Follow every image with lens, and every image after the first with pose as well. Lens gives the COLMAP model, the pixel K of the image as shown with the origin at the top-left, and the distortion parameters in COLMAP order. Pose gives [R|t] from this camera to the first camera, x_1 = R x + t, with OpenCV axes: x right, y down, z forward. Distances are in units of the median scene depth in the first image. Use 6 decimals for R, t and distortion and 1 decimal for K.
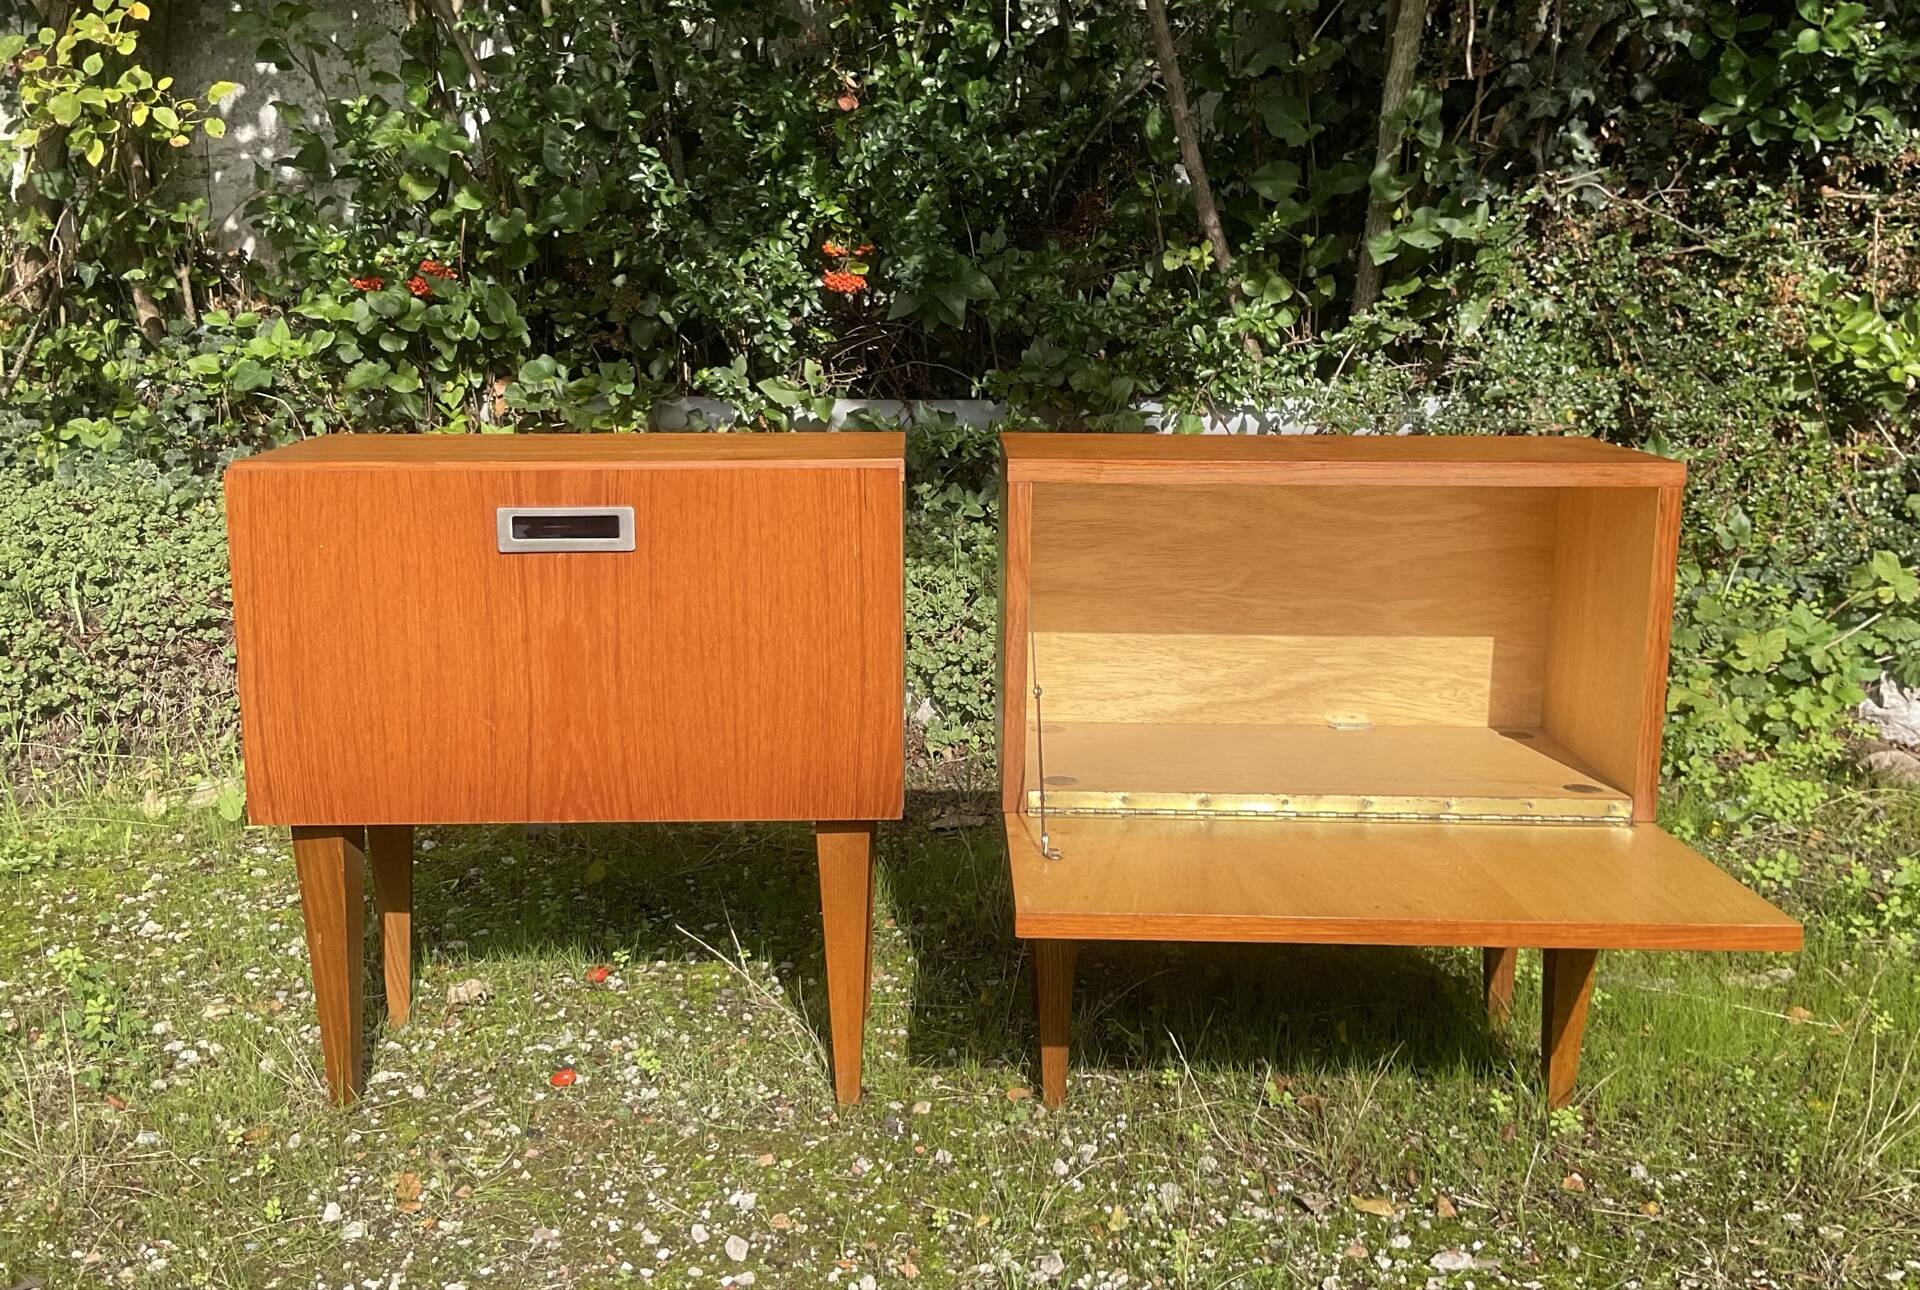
lens RADIAL K [[2031.7, 0, 923.7], [0, 2031.7, 660.3], [0, 0, 1]] dist [0.071936, -0.036132]
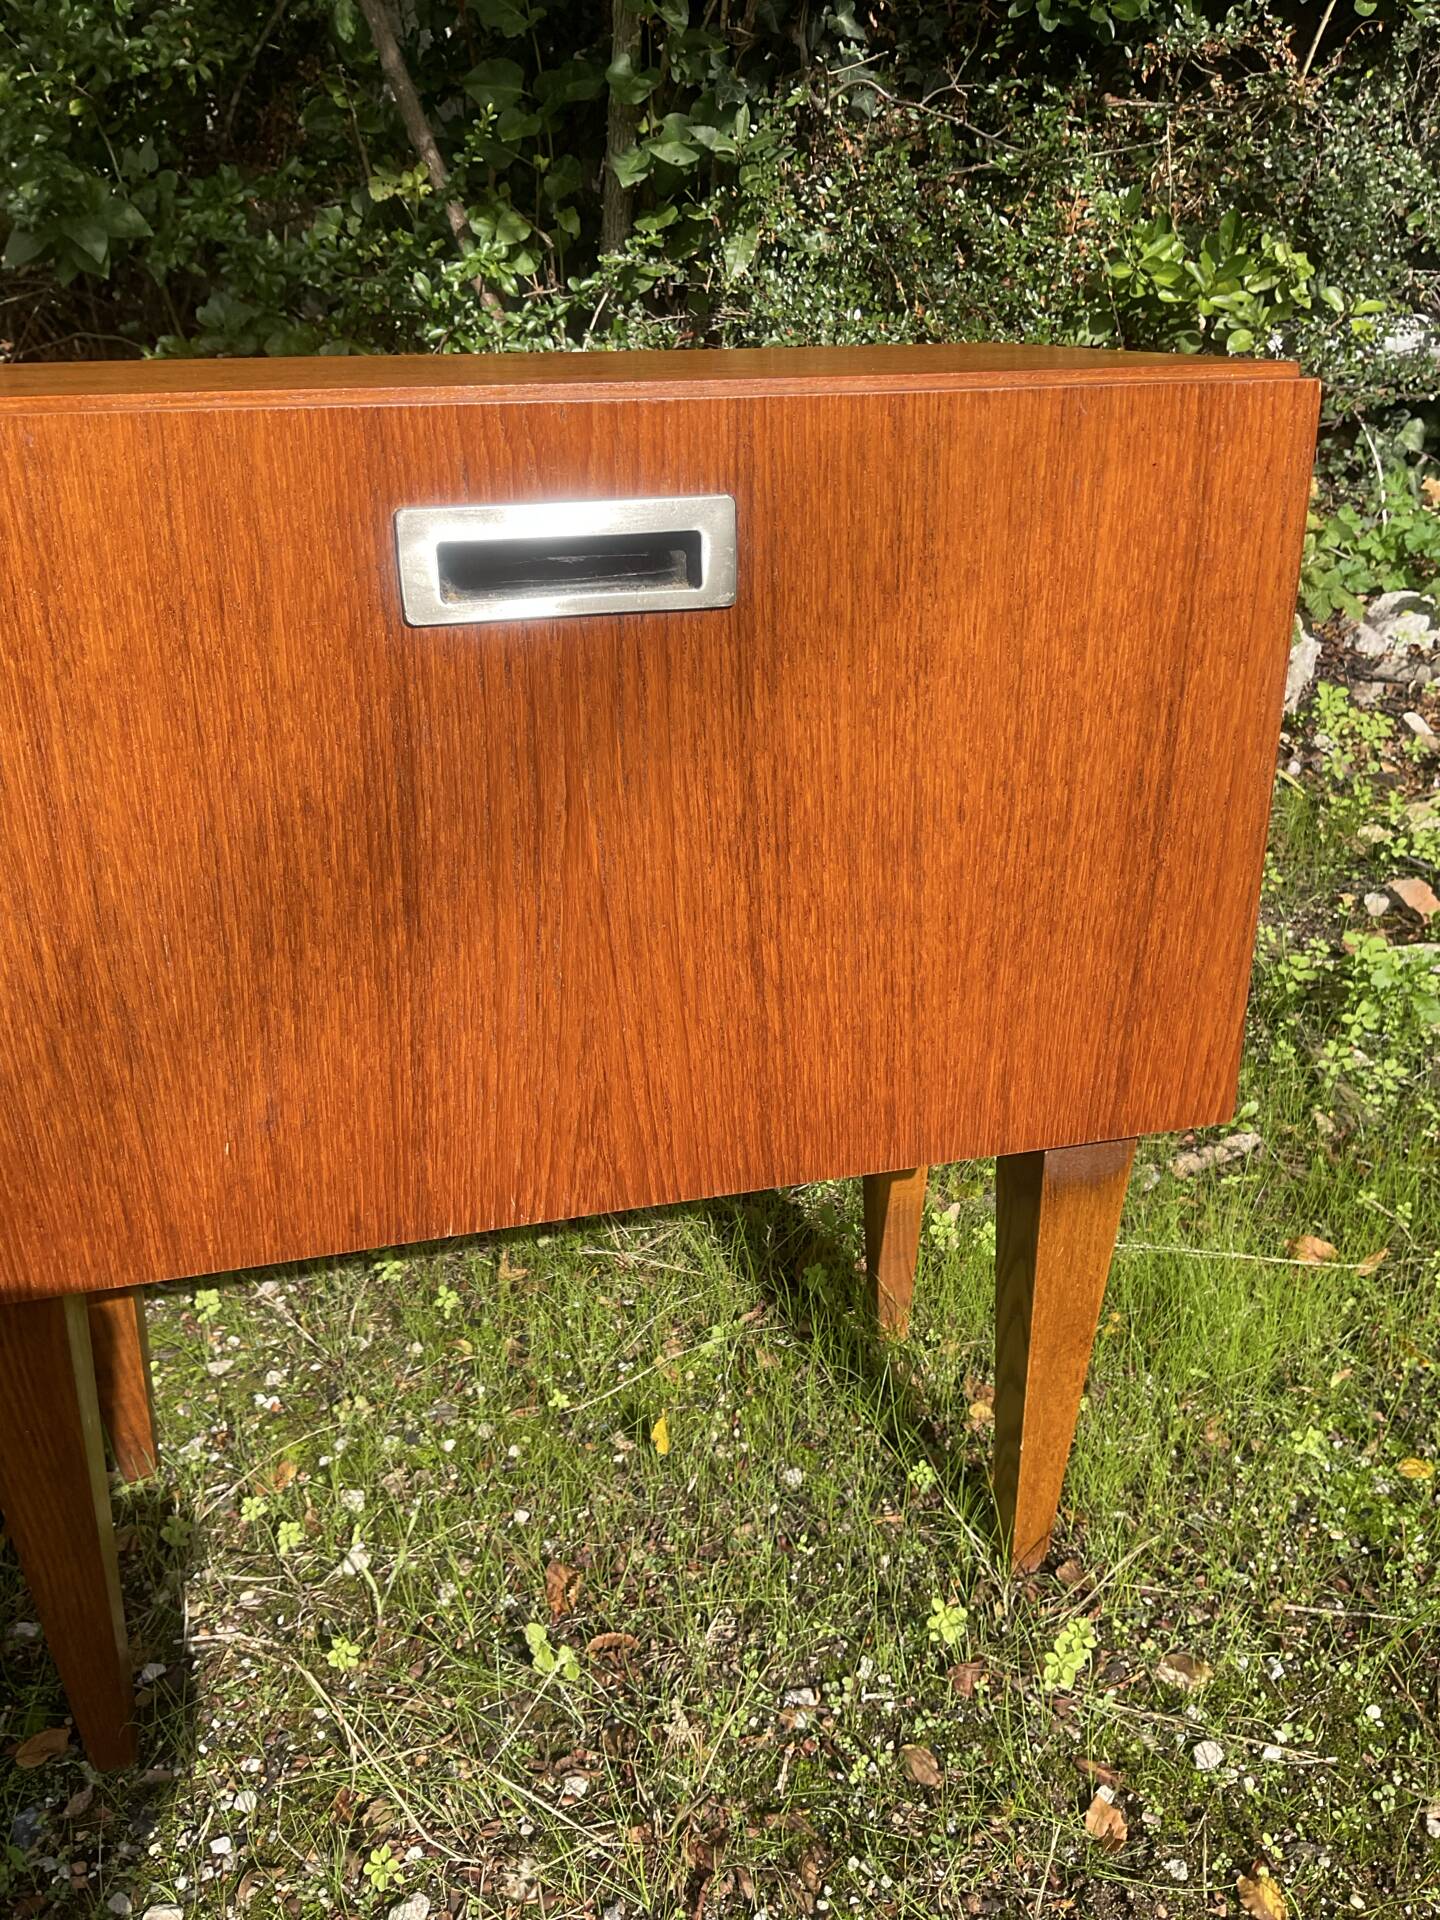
lens RADIAL K [[1601.5, 0, 720.0], [0, 1601.5, 960.0], [0, 0, 1]] dist [0.091391, -0.182475]
pose [[0.964901, -0.118076, 0.234570, 0.068323], [0.068477, 0.975444, 0.209331, -0.023044], [-0.253527, -0.185921, 0.949293, 0.310103]]
